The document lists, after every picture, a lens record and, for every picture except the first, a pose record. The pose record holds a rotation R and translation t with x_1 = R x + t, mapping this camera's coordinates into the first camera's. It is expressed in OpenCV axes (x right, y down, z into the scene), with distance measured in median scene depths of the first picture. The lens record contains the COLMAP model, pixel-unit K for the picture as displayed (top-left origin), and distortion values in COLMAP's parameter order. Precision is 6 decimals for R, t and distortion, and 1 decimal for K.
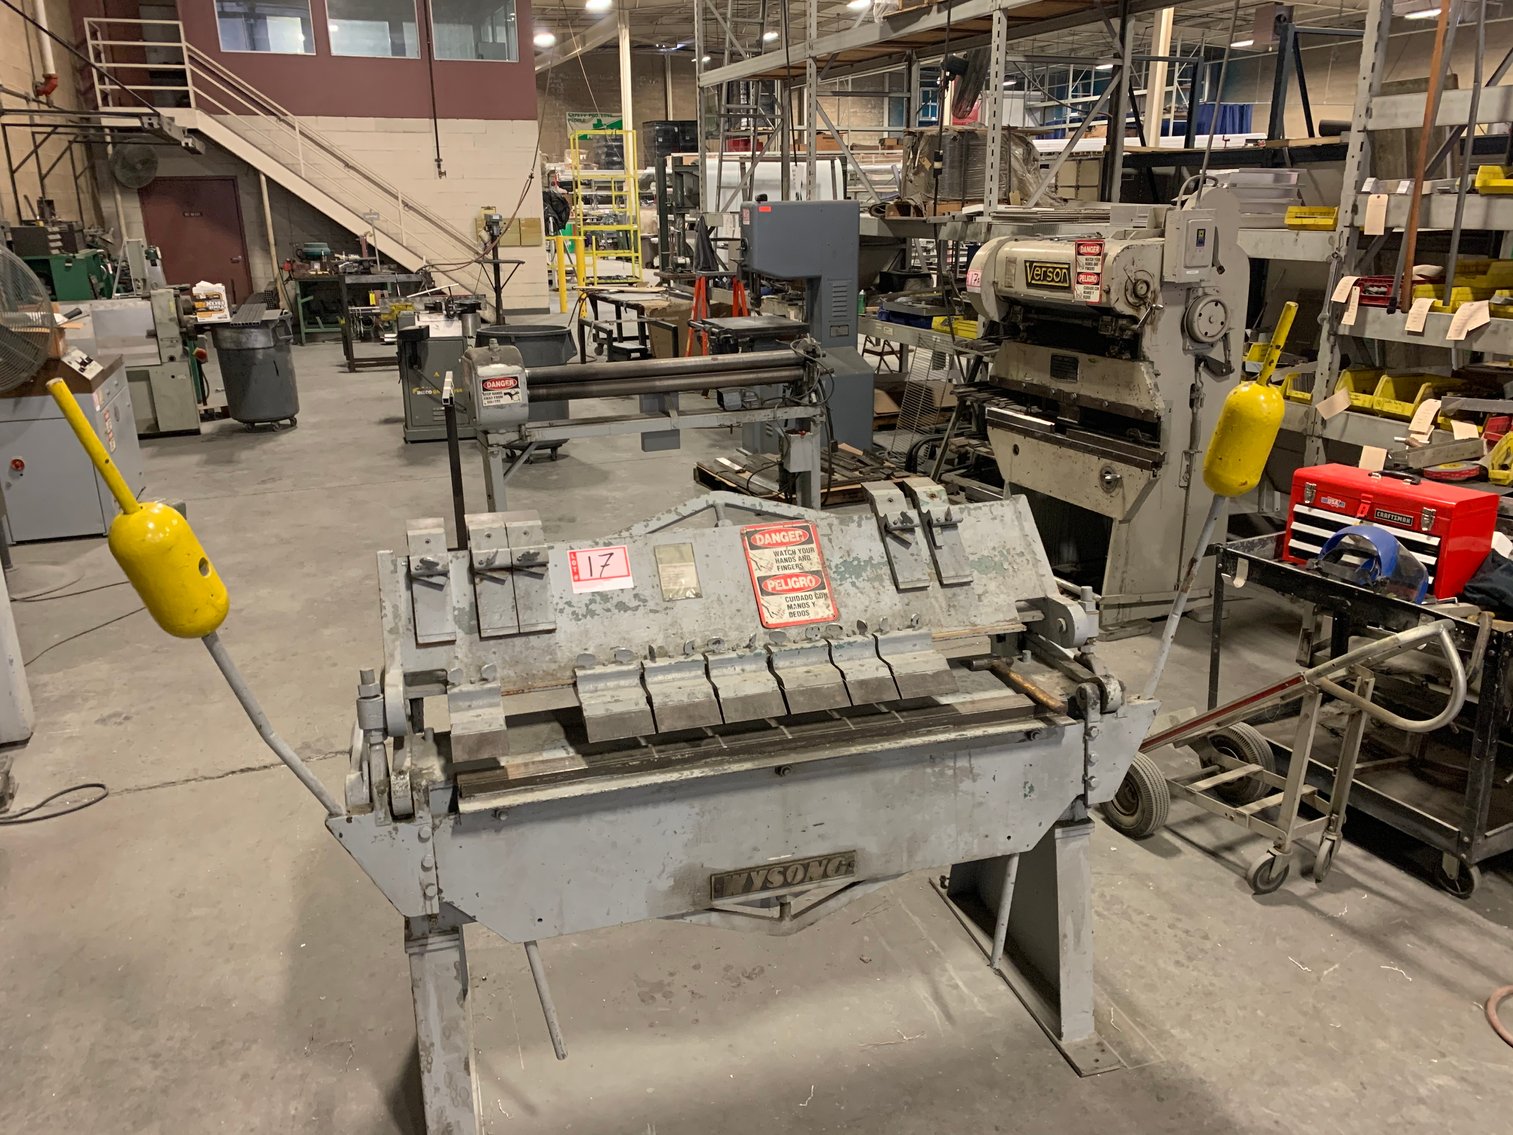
lens RADIAL K [[1137.3, 0, 756.5], [0, 1137.3, 567.5], [0, 0, 1]] dist [-0.006094, -0.002147]
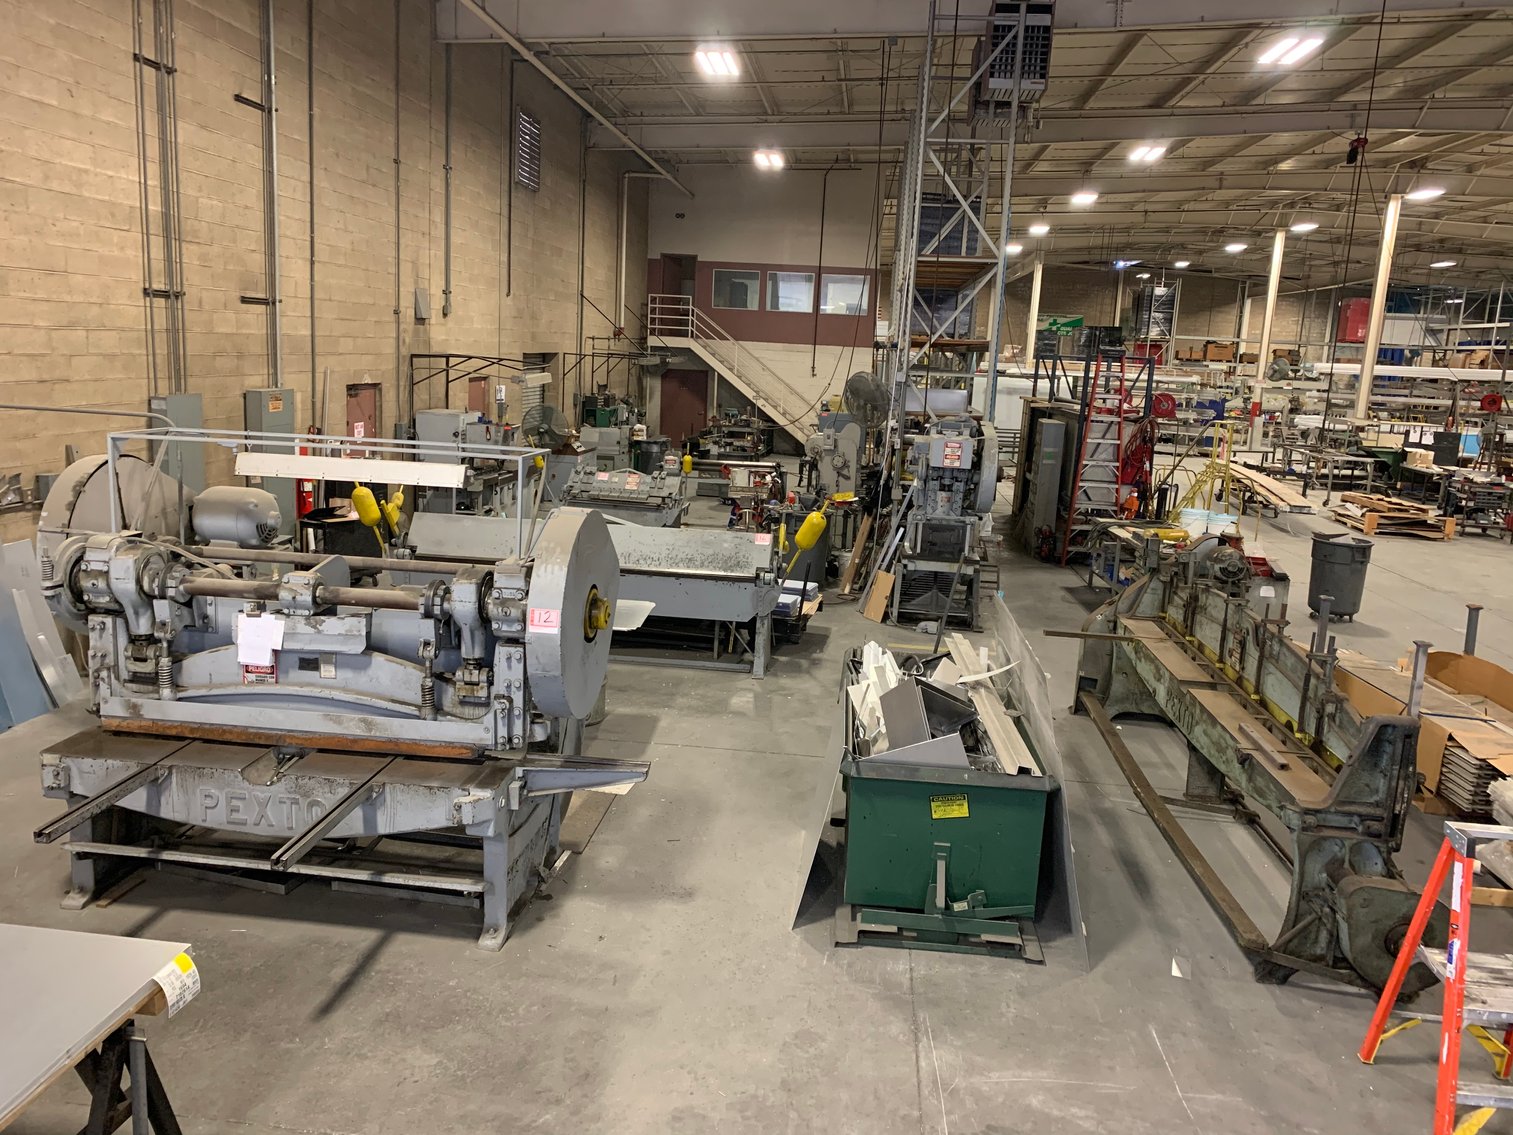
lens RADIAL K [[1158.9, 0, 756.5], [0, 1158.9, 567.5], [0, 0, 1]] dist [0.001804, 0.001306]
pose [[0.883561, 0.135832, -0.448185, 0.895262], [-0.196814, 0.976098, -0.092177, 0.231490], [0.424952, 0.169654, 0.889176, -1.063612]]
